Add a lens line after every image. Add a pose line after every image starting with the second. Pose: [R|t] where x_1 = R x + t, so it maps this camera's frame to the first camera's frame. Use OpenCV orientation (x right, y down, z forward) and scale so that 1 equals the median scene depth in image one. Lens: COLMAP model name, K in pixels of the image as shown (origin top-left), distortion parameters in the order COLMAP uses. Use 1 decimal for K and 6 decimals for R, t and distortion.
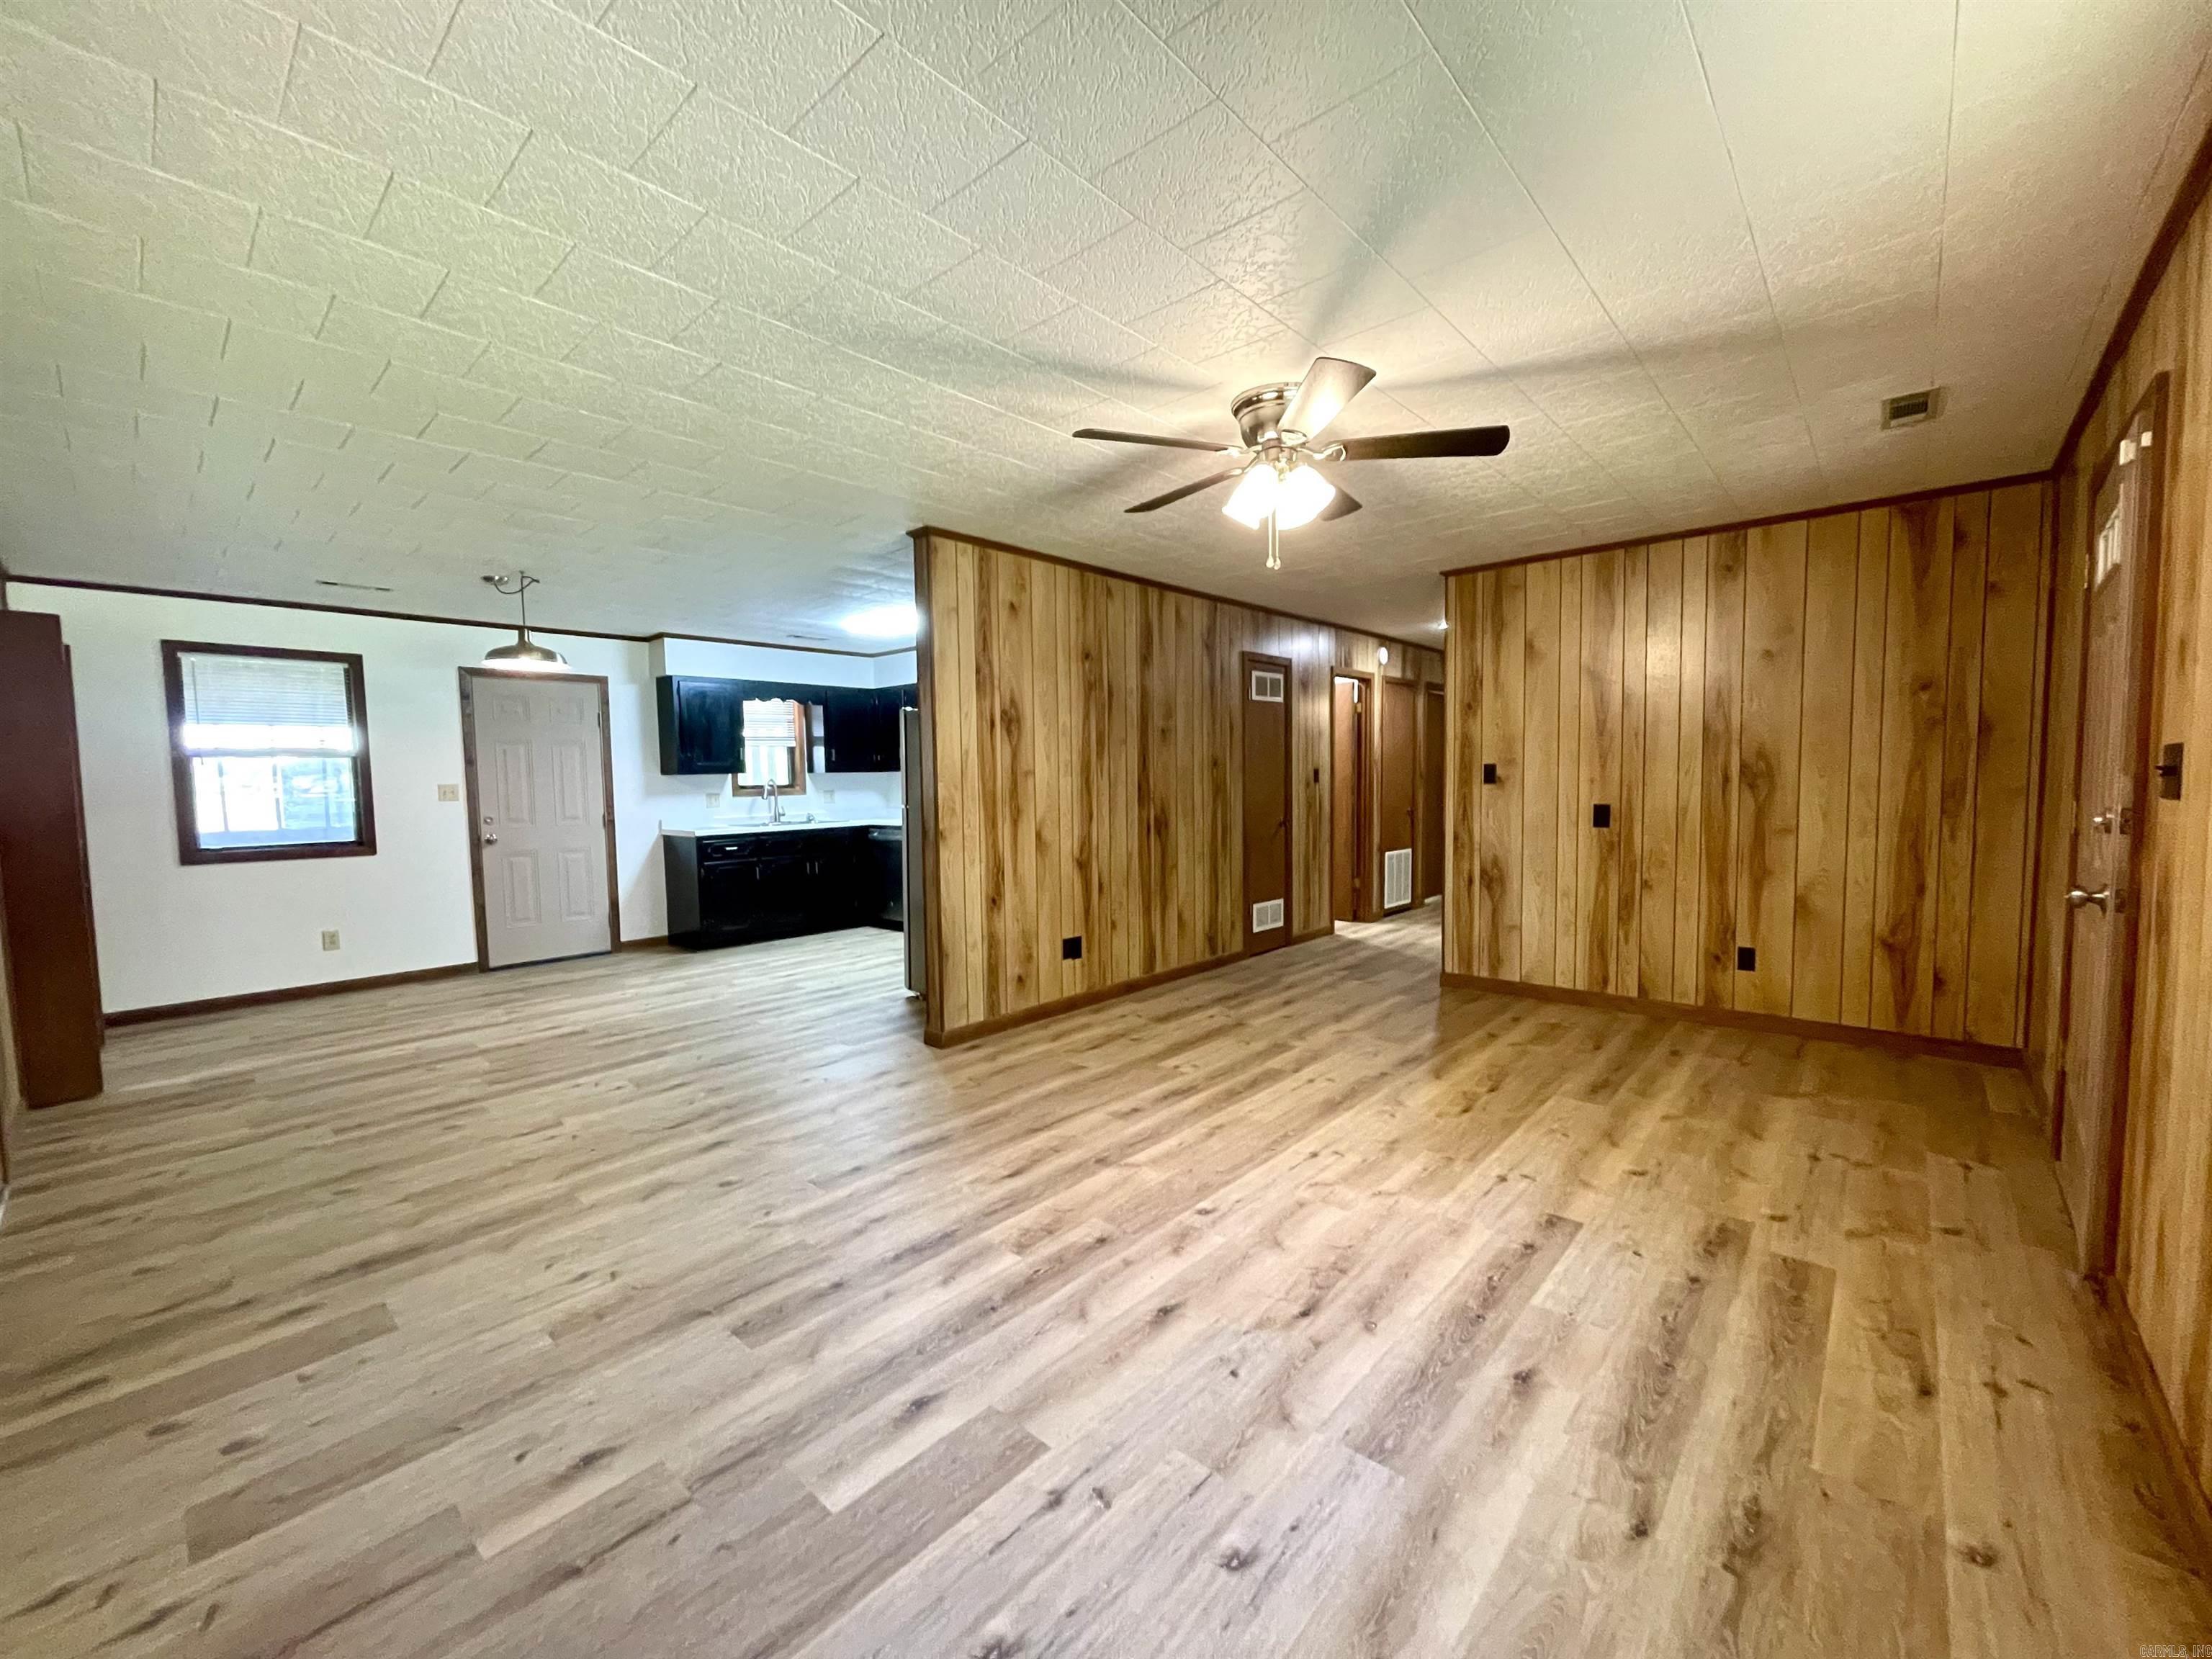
lens RADIAL K [[892.9, 0, 1091.3], [0, 892.9, 834.2], [0, 0, 1]] dist [-0.003135, 0.000582]
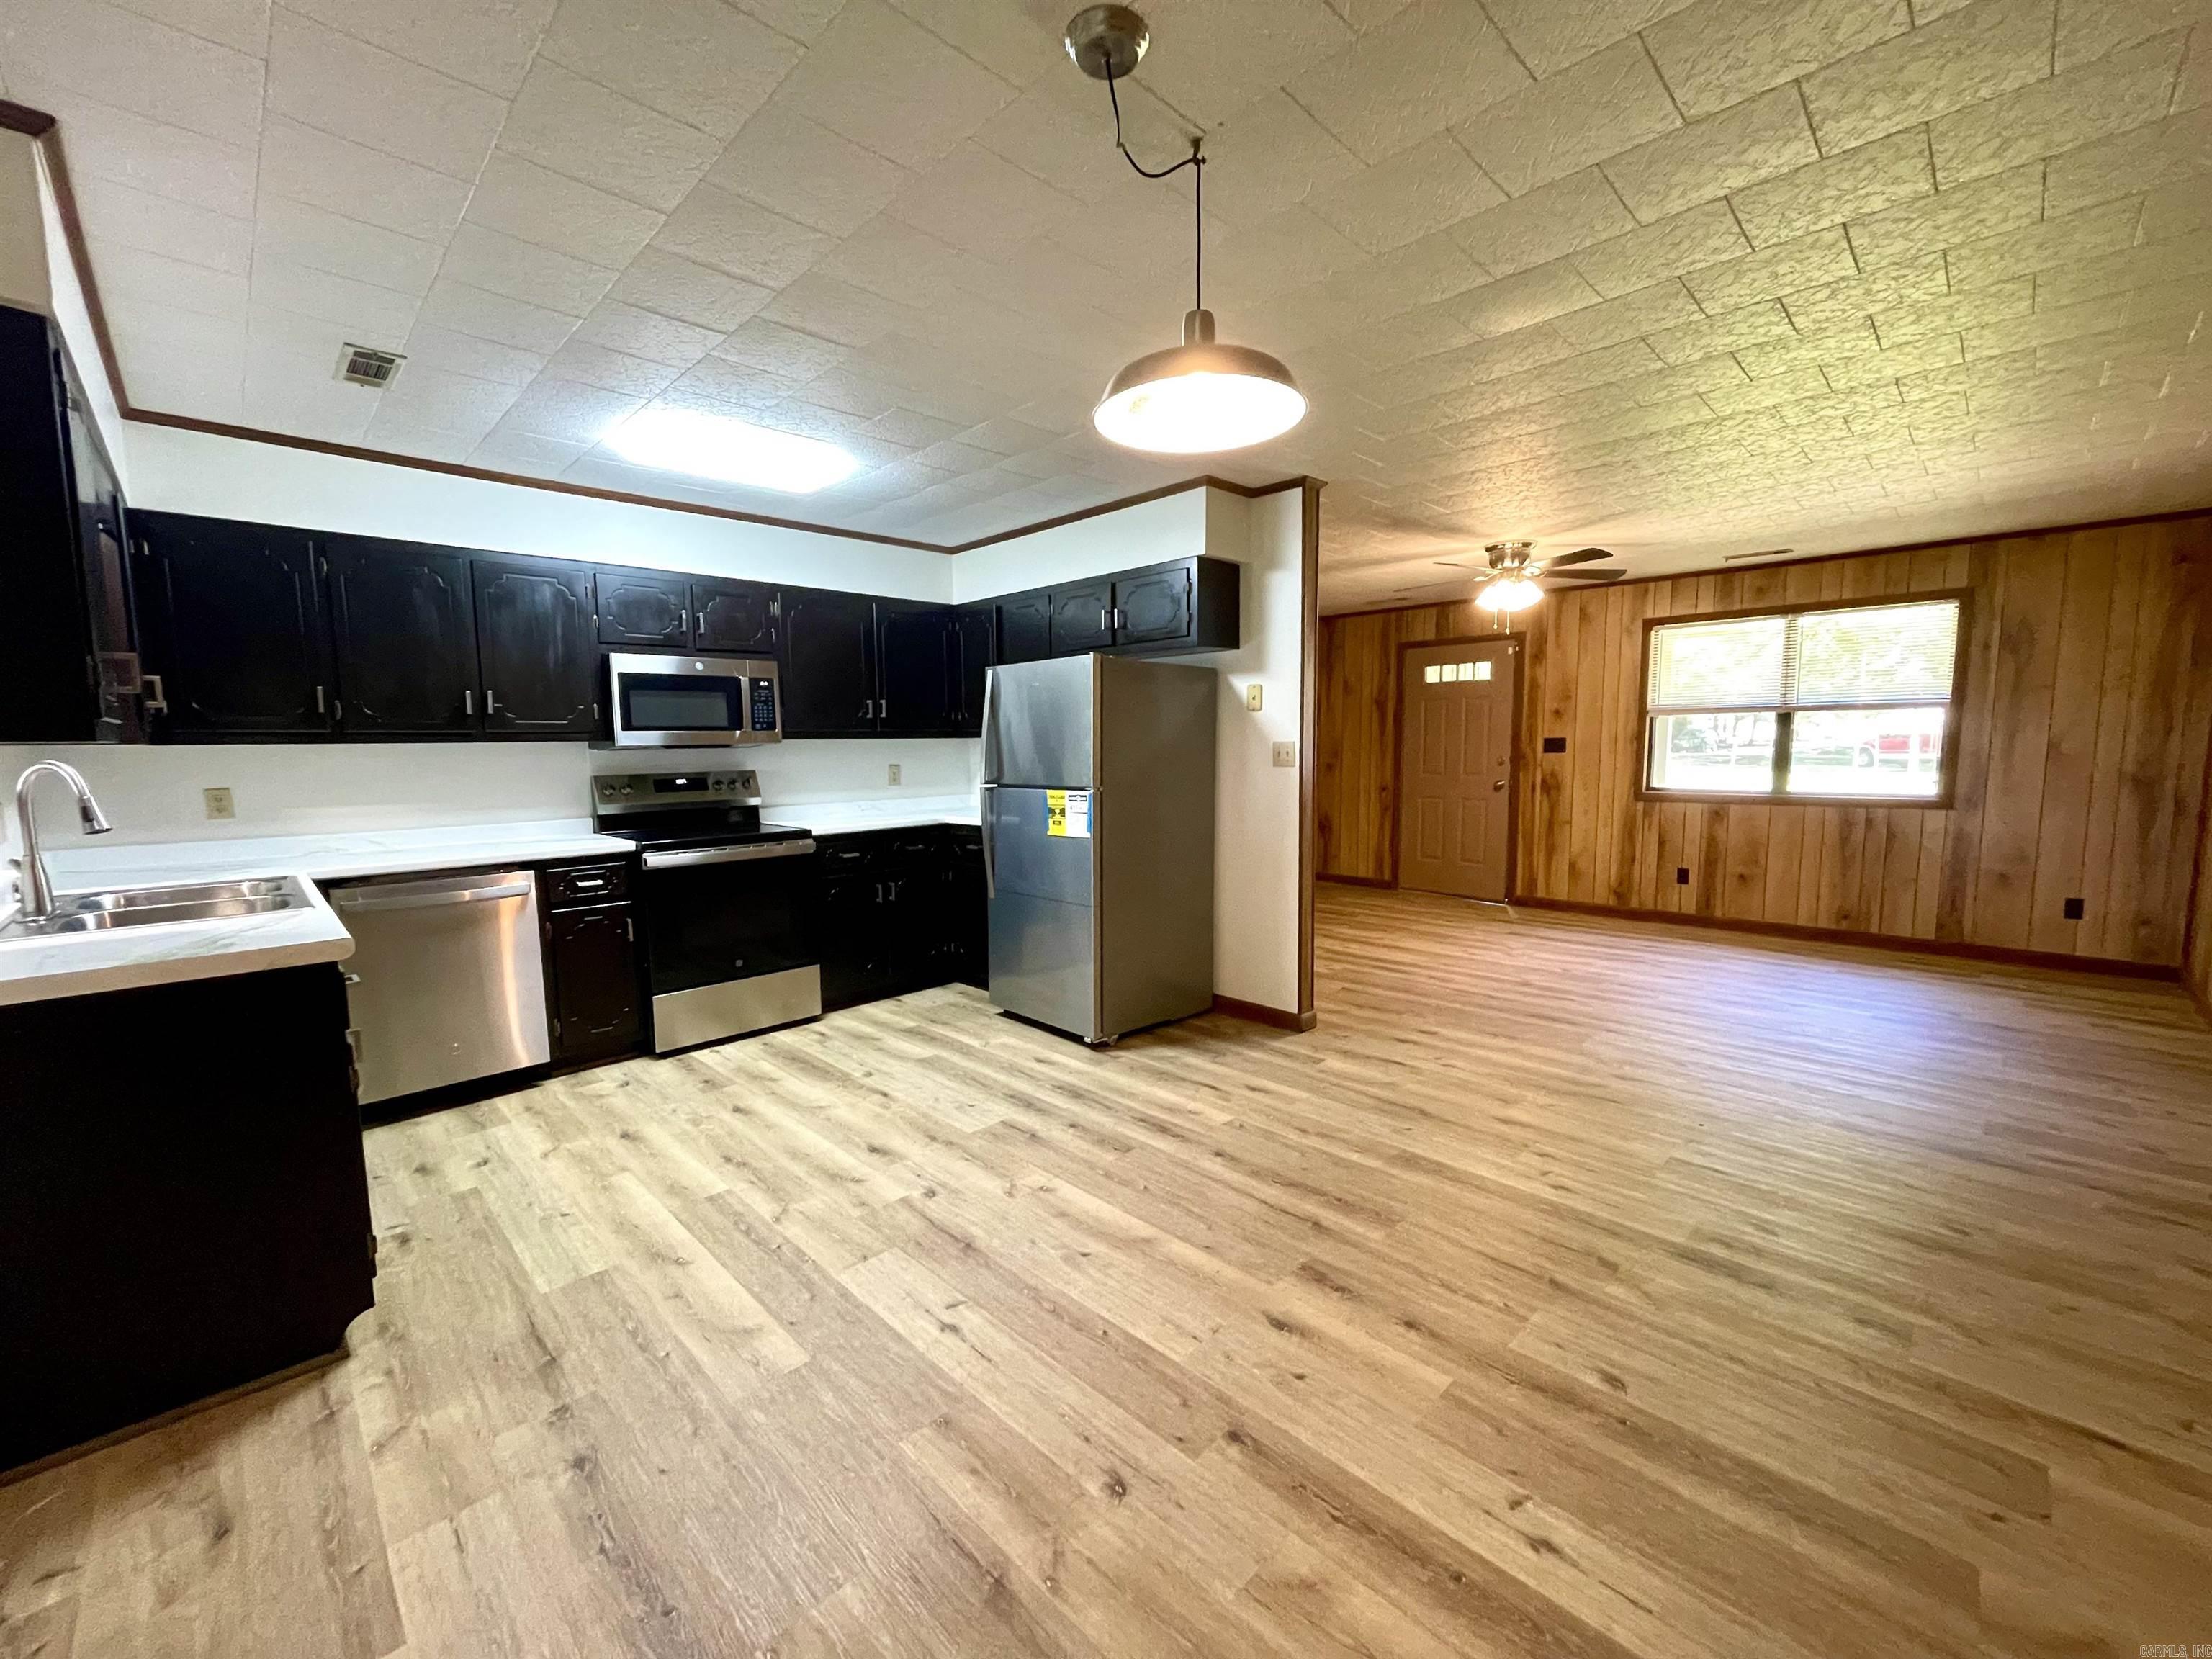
lens RADIAL K [[892.9, 0, 1098.2], [0, 892.9, 836.8], [0, 0, 1]] dist [-0.003135, 0.000582]
pose [[0.049518, -0.088421, 0.994852, -0.774826], [0.075697, 0.993541, 0.084537, -0.045684], [-0.995901, 0.071122, 0.055891, 0.798602]]
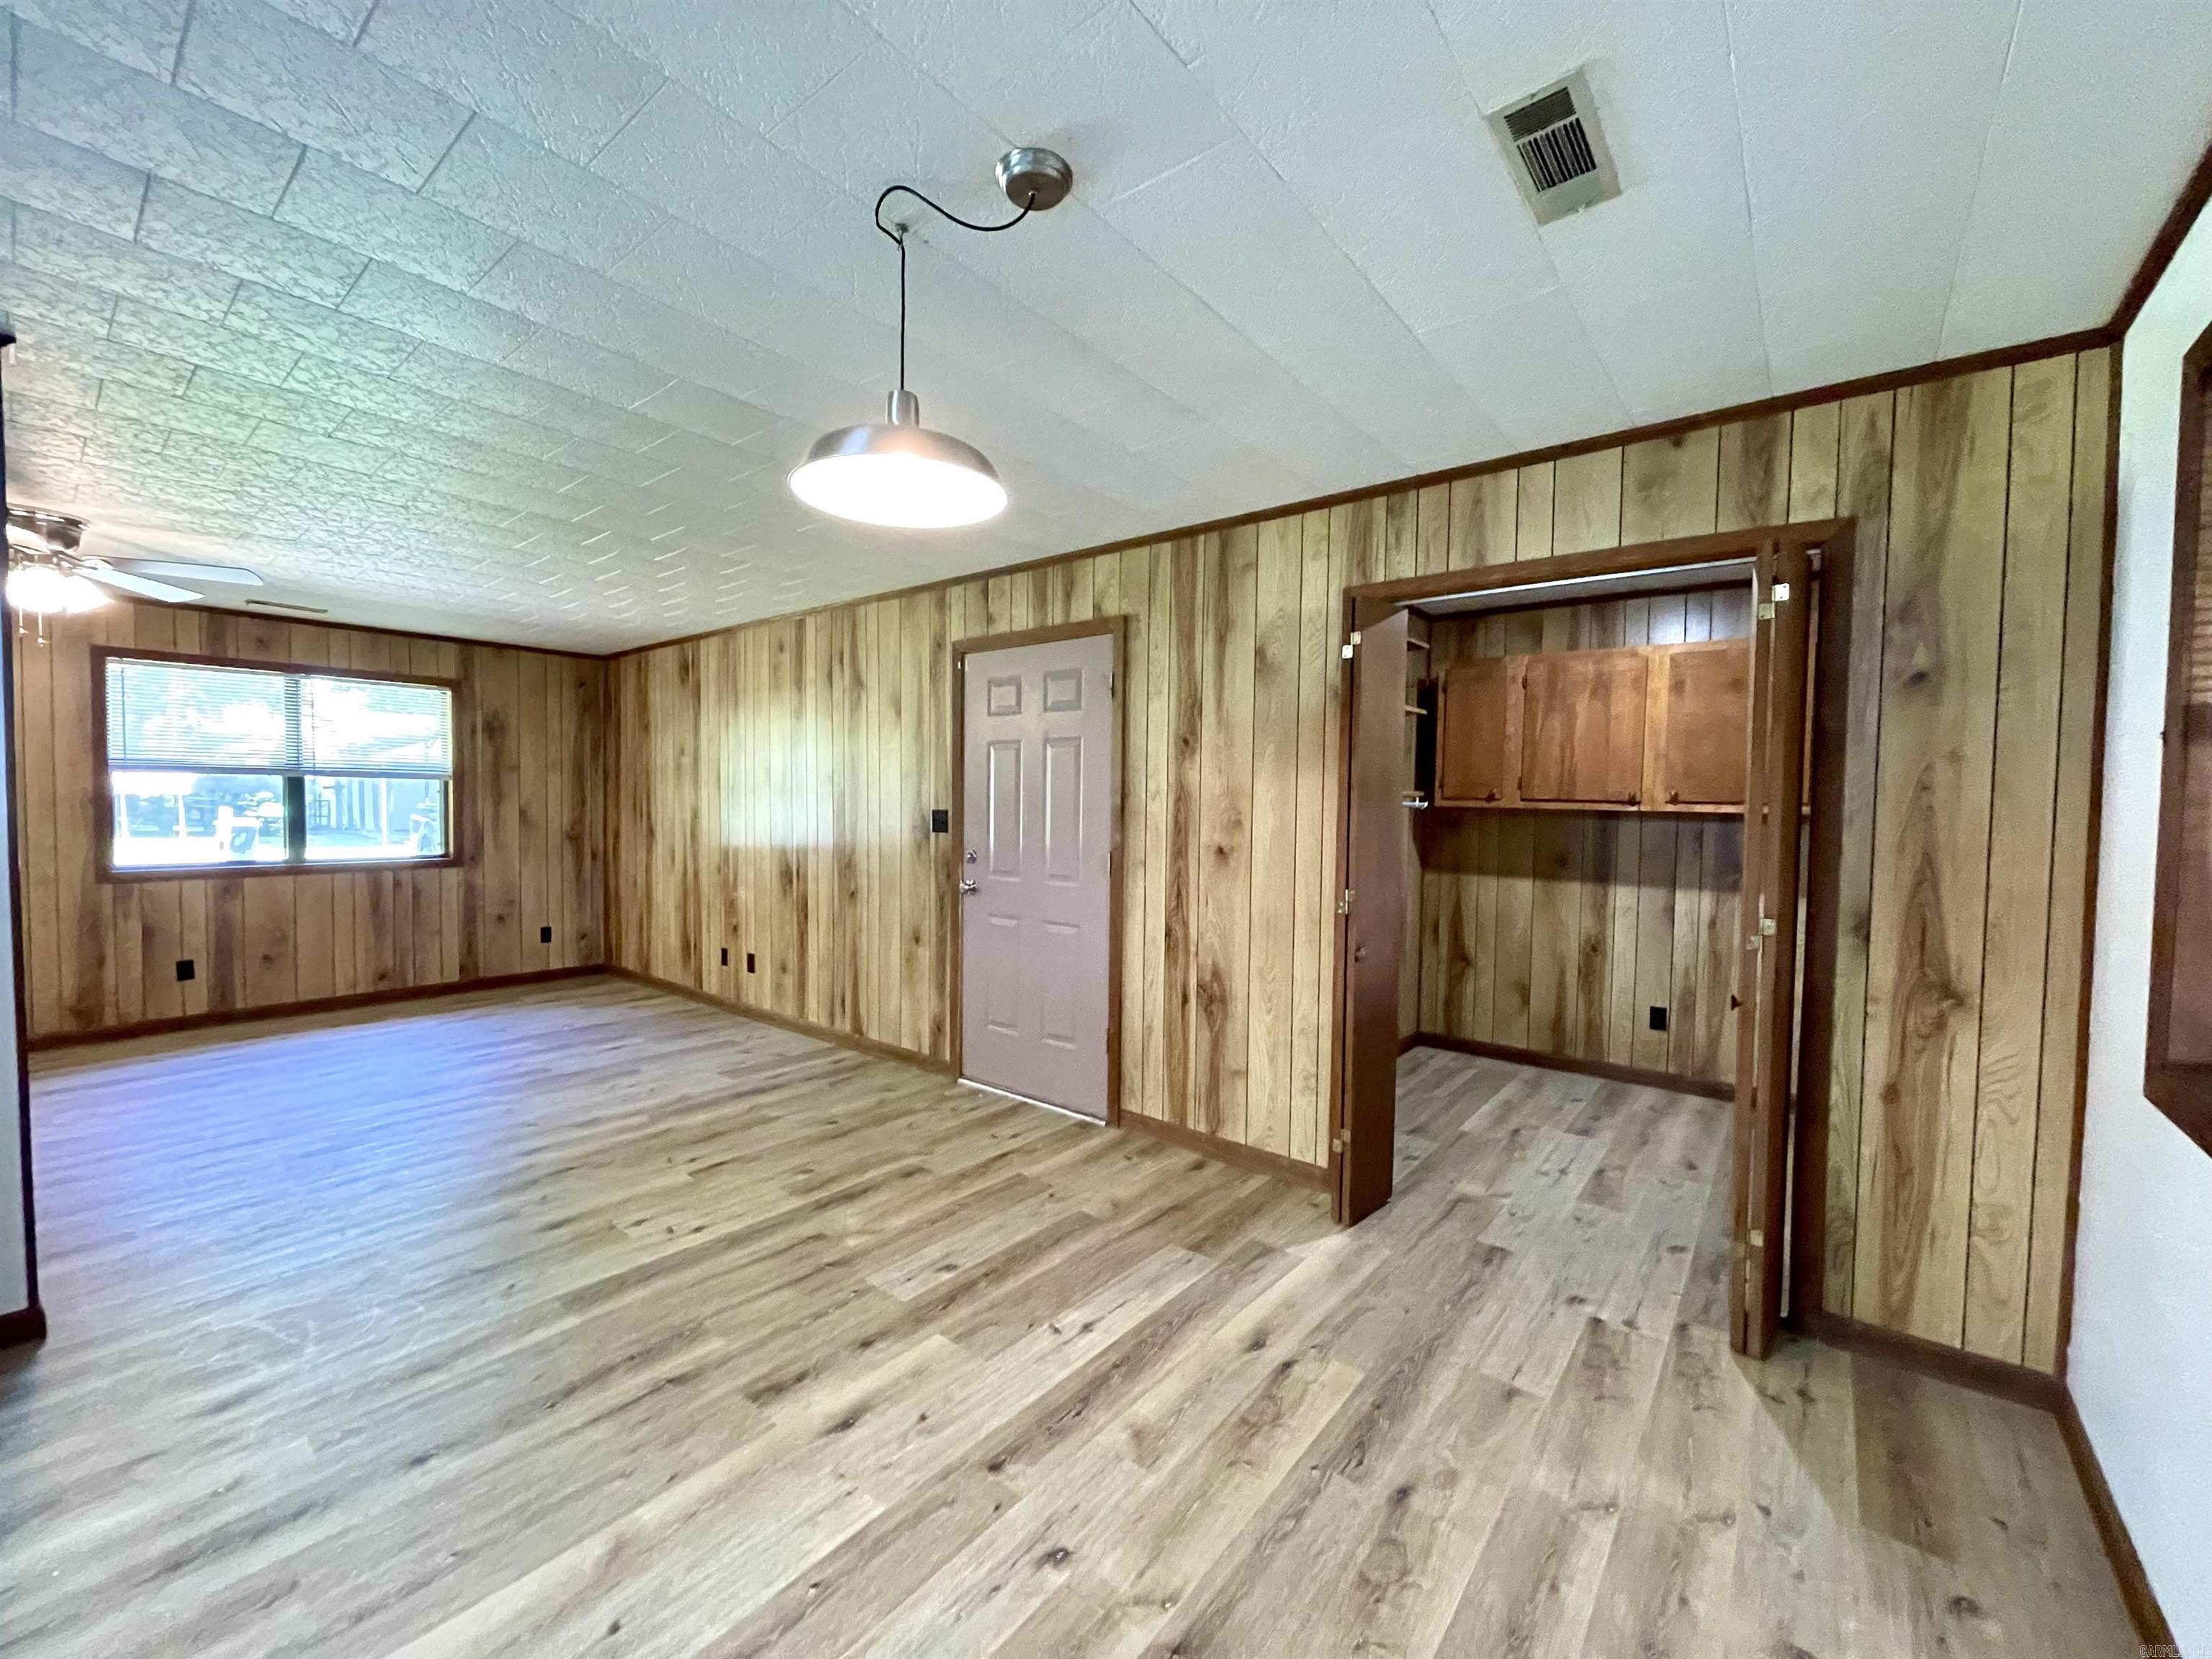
lens RADIAL K [[892.9, 0, 1097.3], [0, 892.9, 833.8], [0, 0, 1]] dist [-0.003135, 0.000582]
pose [[-0.998026, 0.008395, -0.062233, -0.531154], [0.002169, 0.995041, 0.099439, -0.071830], [0.062759, 0.099108, -0.993096, 1.059007]]
